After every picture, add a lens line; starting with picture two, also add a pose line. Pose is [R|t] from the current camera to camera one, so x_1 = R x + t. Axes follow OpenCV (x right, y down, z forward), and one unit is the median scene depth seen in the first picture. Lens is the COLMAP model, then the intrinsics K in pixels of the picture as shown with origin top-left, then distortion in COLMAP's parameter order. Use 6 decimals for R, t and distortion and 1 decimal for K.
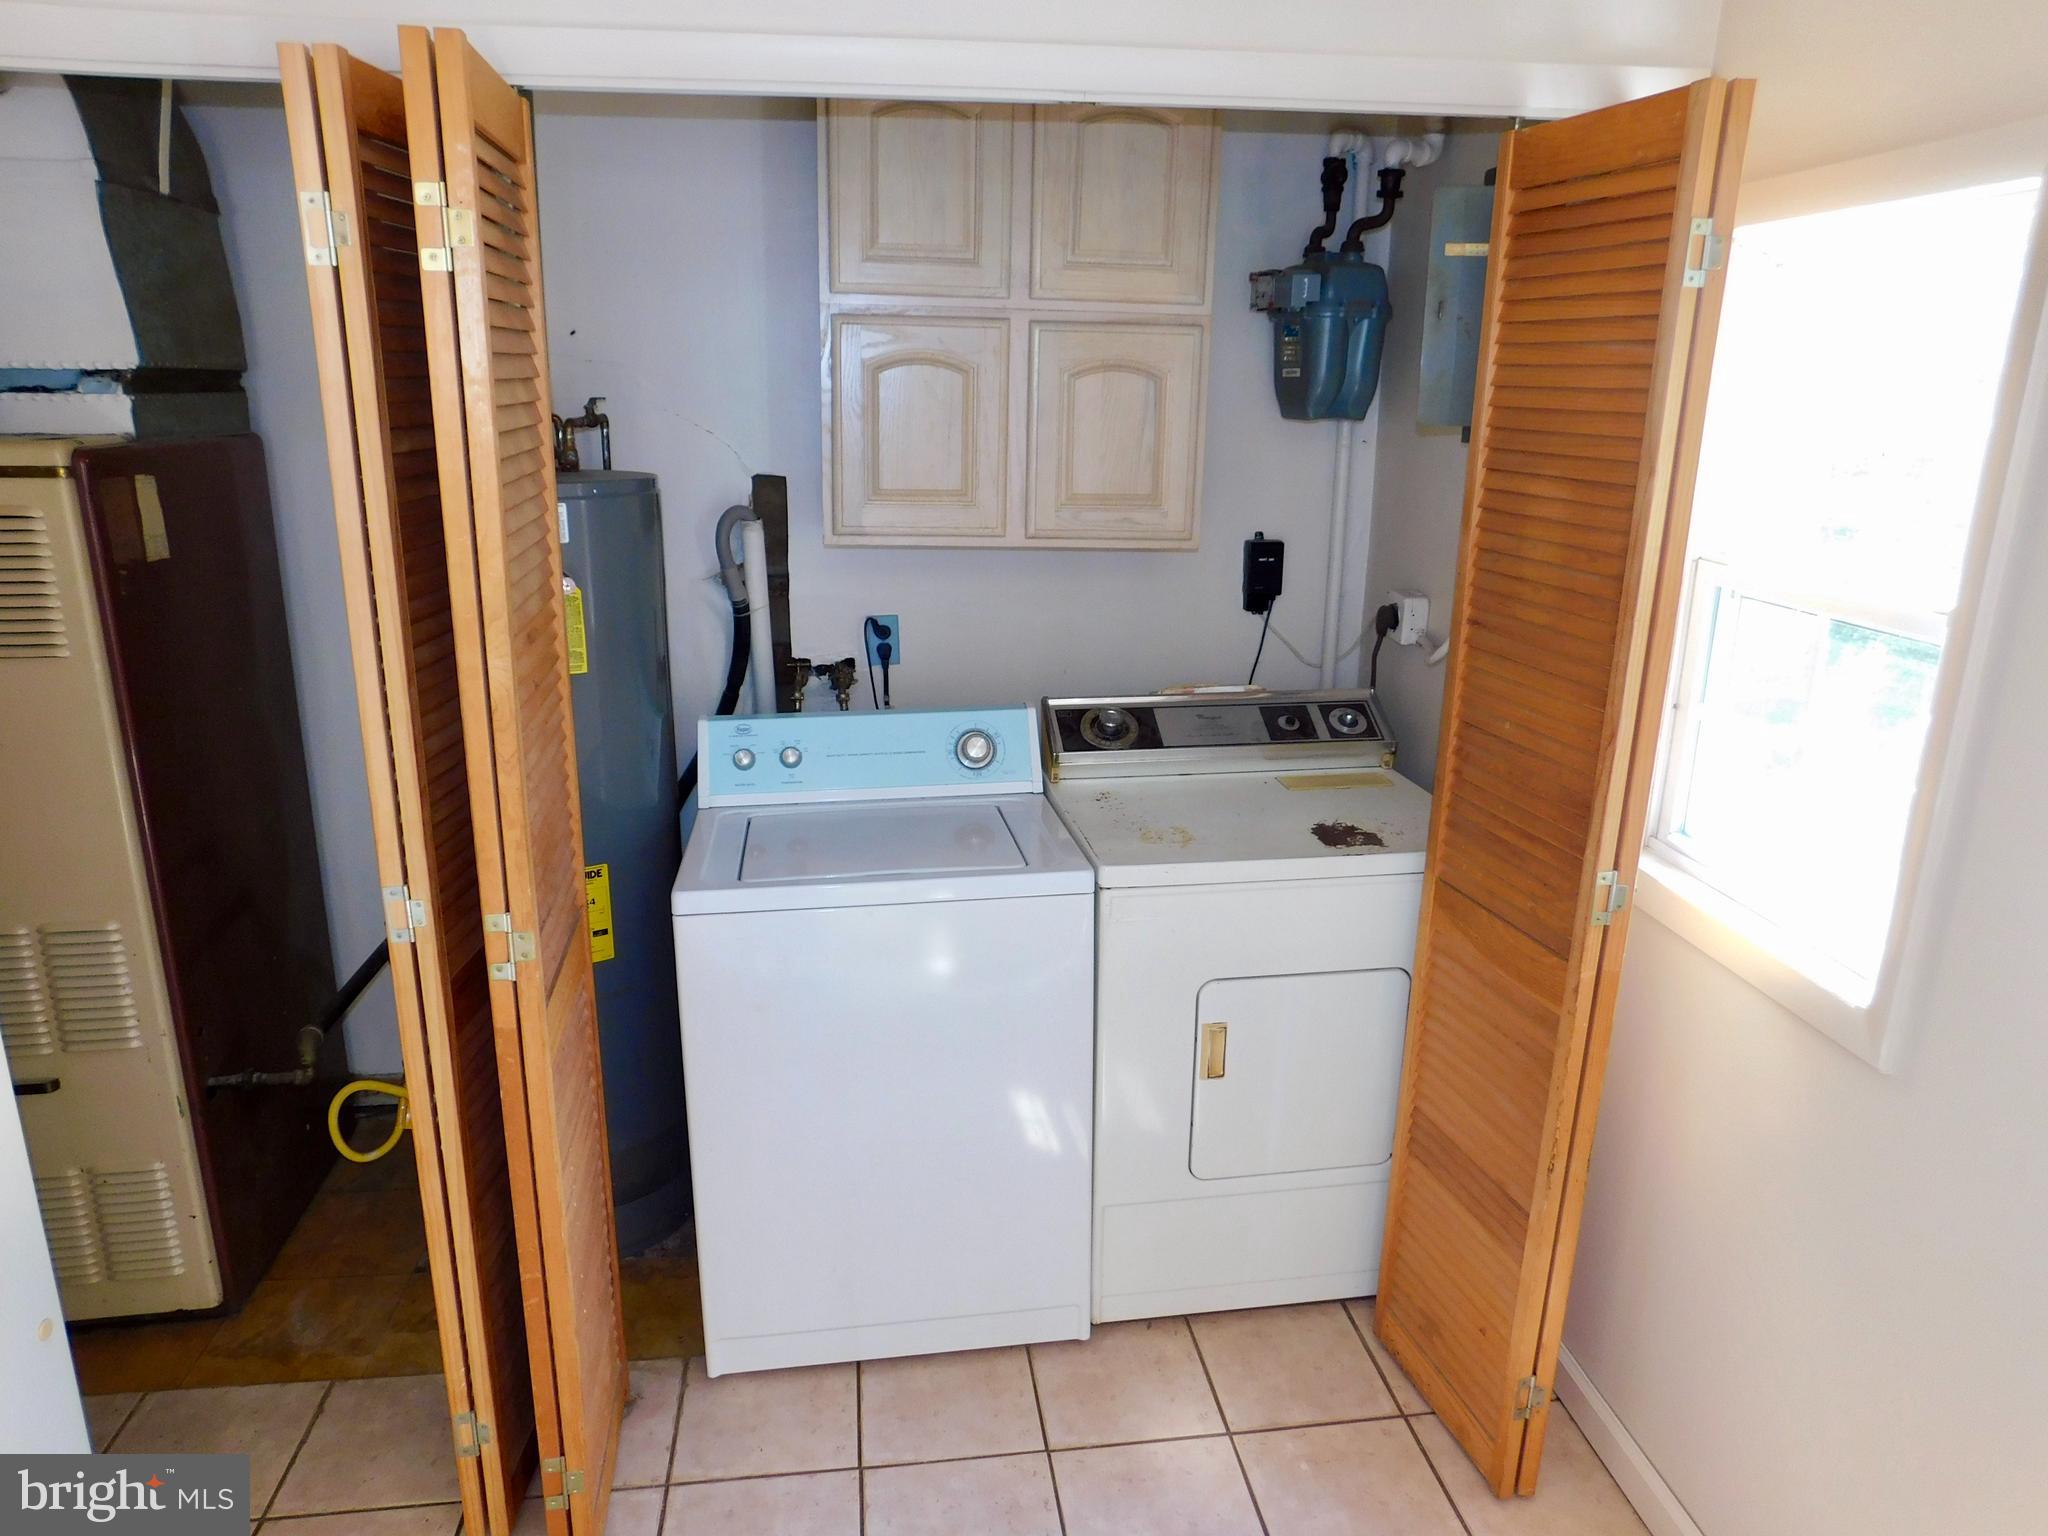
lens RADIAL K [[1339.8, 0, 1024.0], [0, 1339.8, 768.0], [0, 0, 1]] dist [-0.064507, 0.049943]
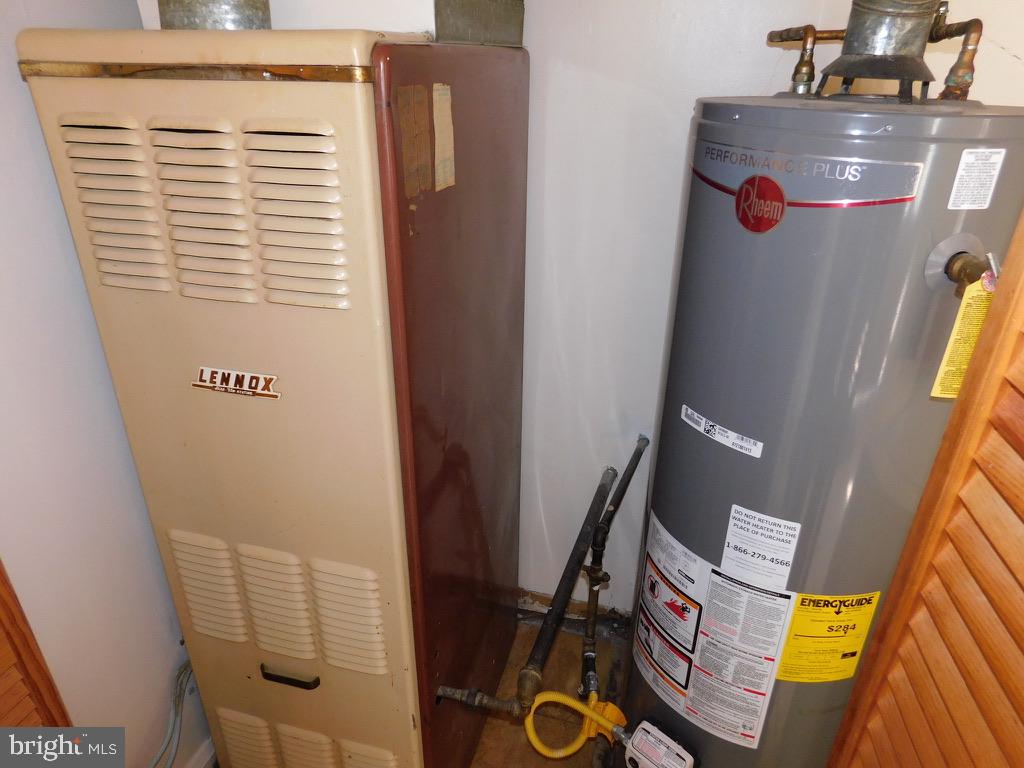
lens RADIAL K [[669.9, 0, 512.0], [0, 669.9, 384.0], [0, 0, 1]] dist [-0.064507, 0.049943]
pose [[0.921488, 0.172333, -0.348082, -0.444697], [-0.107497, 0.974330, 0.197803, -0.124680], [0.373235, -0.144856, 0.916358, 0.599697]]
